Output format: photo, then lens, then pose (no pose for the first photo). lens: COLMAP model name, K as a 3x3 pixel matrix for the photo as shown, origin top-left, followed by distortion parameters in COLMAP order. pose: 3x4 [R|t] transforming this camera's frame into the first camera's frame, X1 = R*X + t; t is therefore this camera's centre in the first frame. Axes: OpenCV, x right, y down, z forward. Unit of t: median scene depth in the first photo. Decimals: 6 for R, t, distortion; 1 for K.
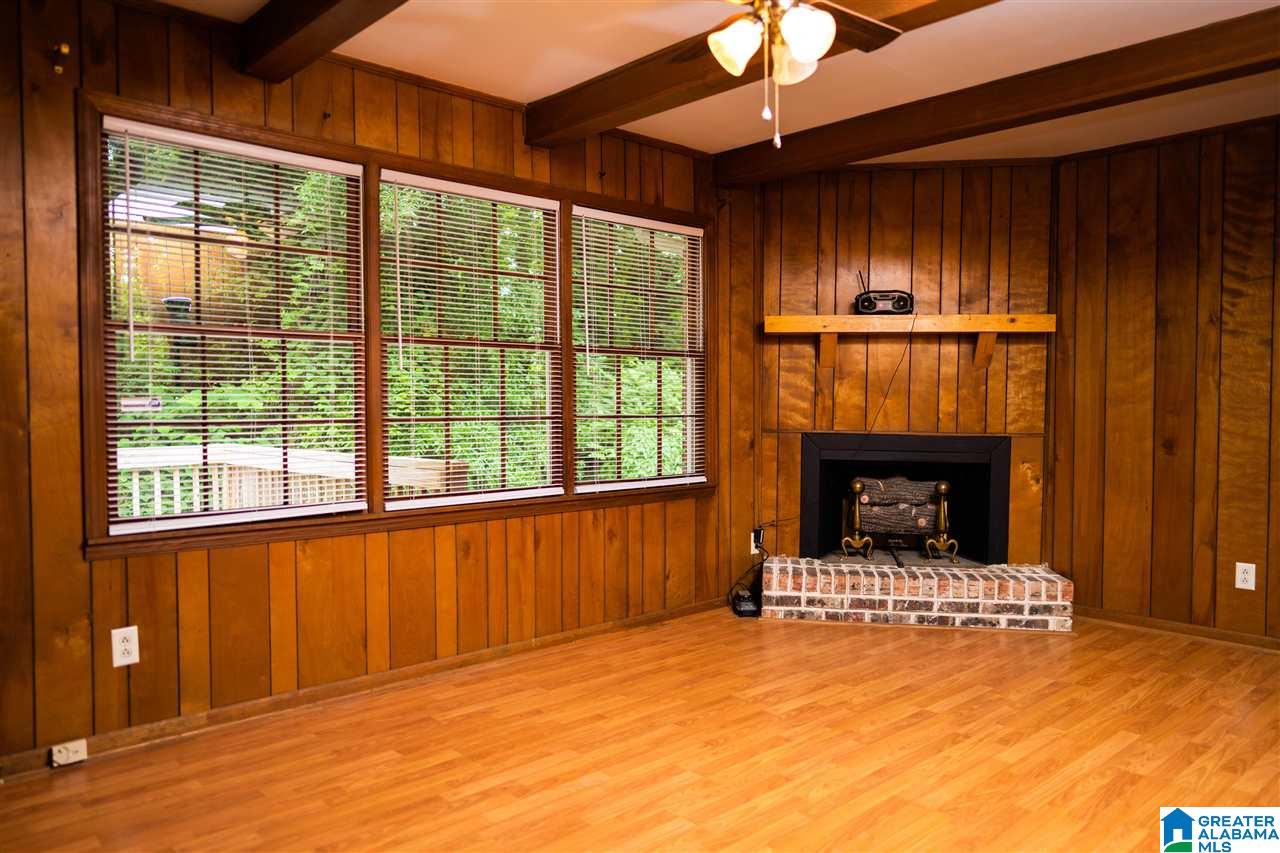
lens RADIAL K [[860.4, 0, 668.5], [0, 860.4, 430.4], [0, 0, 1]] dist [-0.056864, 0.086302]
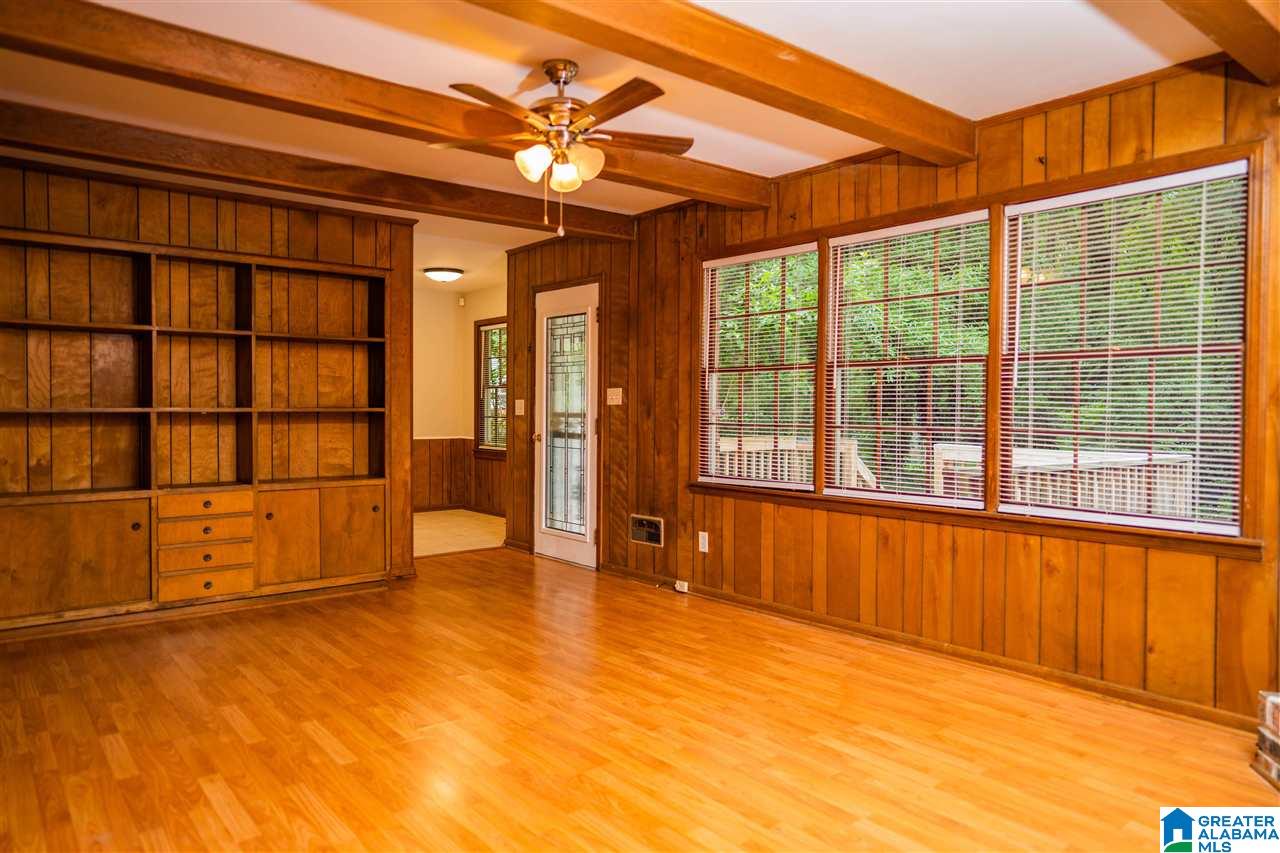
lens RADIAL K [[860.4, 0, 668.5], [0, 860.4, 430.4], [0, 0, 1]] dist [-0.056864, 0.086302]
pose [[-0.042375, 0.028674, -0.998690, 1.061186], [-0.036561, 0.998874, 0.030231, -0.038886], [0.998433, 0.037794, -0.041279, 0.843730]]
